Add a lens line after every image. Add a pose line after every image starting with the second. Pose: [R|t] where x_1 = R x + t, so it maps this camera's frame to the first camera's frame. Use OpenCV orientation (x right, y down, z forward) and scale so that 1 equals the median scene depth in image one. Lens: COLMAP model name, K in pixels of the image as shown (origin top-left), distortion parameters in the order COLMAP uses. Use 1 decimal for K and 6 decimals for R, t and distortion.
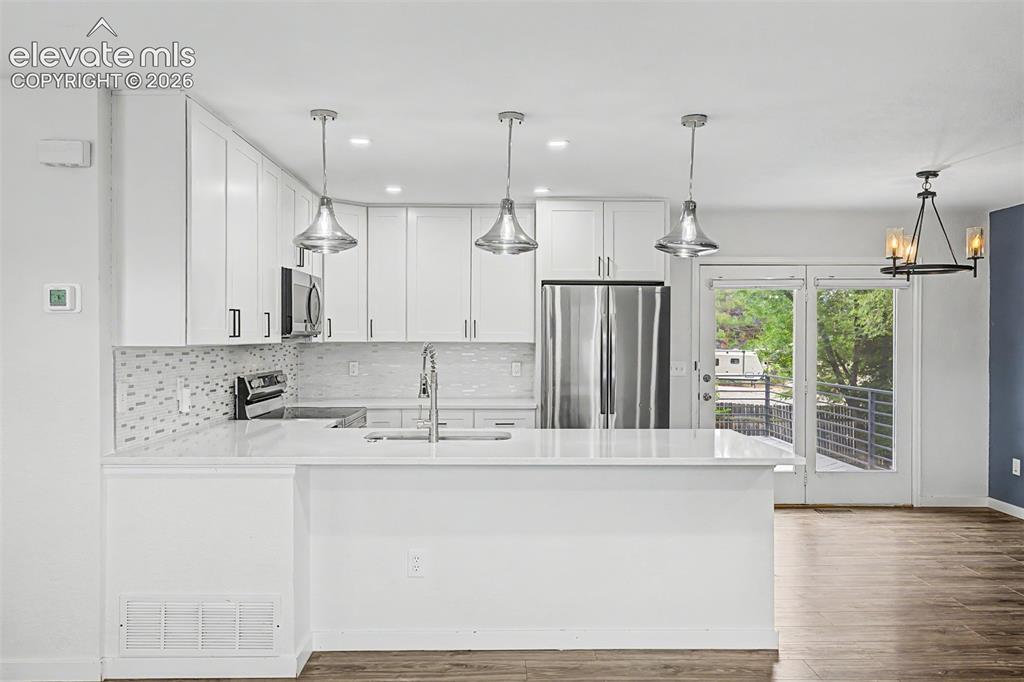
lens RADIAL K [[782.3, 0, 481.6], [0, 782.3, 340.8], [0, 0, 1]] dist [-0.001177, -0.001421]
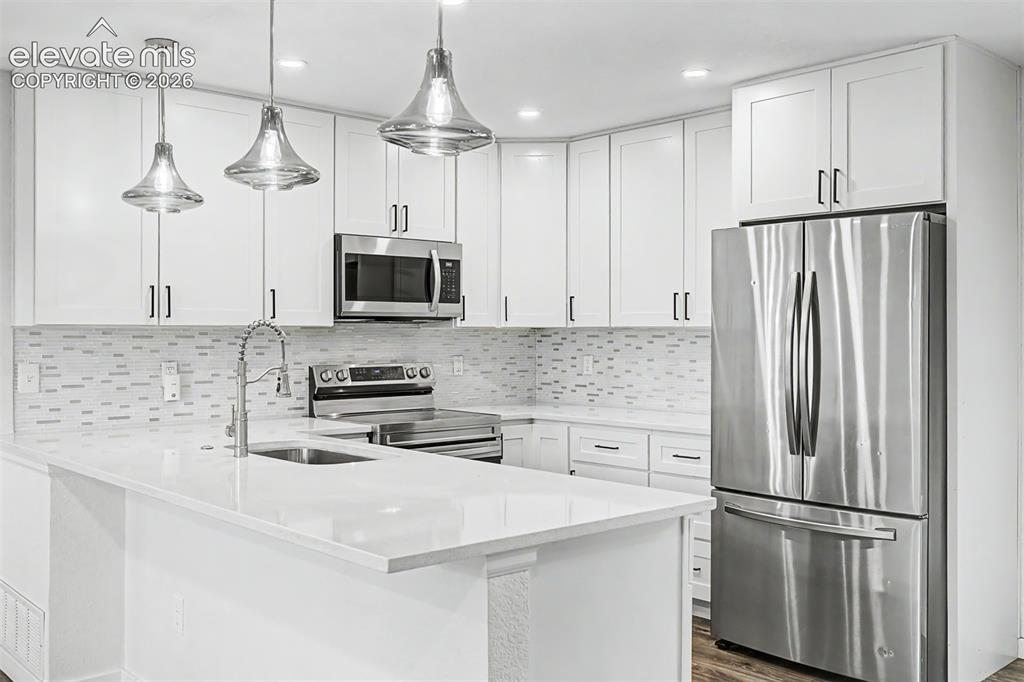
lens RADIAL K [[953.1, 0, 482.2], [0, 953.1, 336.9], [0, 0, 1]] dist [-0.012740, -0.012855]
pose [[0.659967, 0.001205, -0.751294, 0.591669], [-0.003933, 0.999991, -0.001852, 0.014870], [0.751284, 0.004177, 0.659966, 0.454617]]
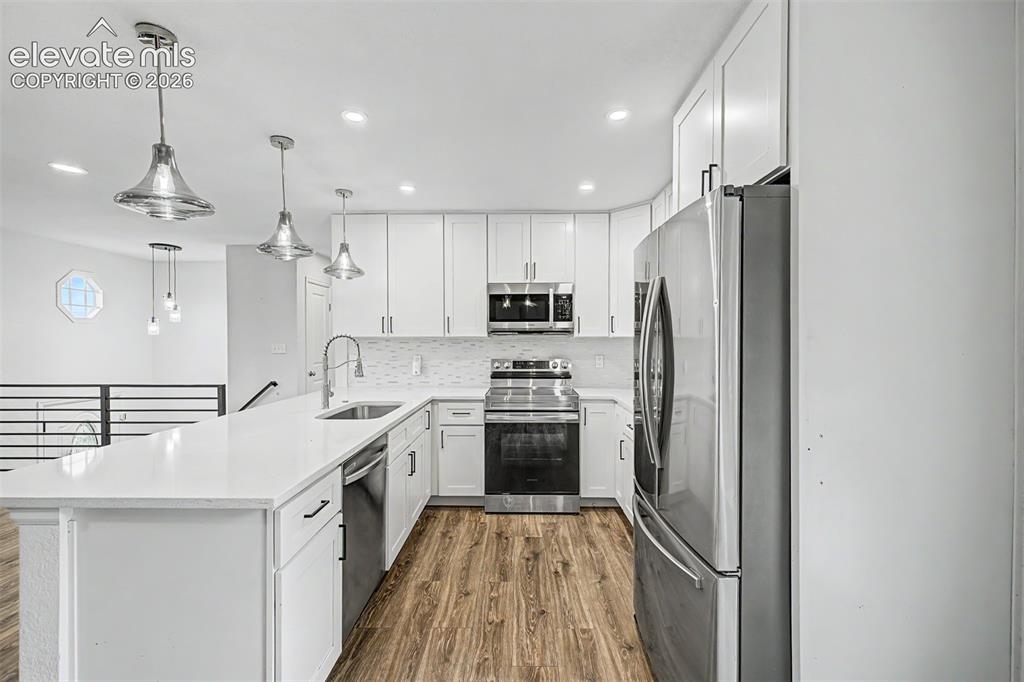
lens RADIAL K [[433.7, 0, 512.0], [0, 433.7, 341.0], [0, 0, 1]] dist [0.010246, -0.000466]
pose [[-0.002939, -0.001900, -0.999994, 0.532216], [-0.006433, 0.999978, -0.001881, 0.011360], [0.999975, 0.006427, -0.002951, 1.034561]]
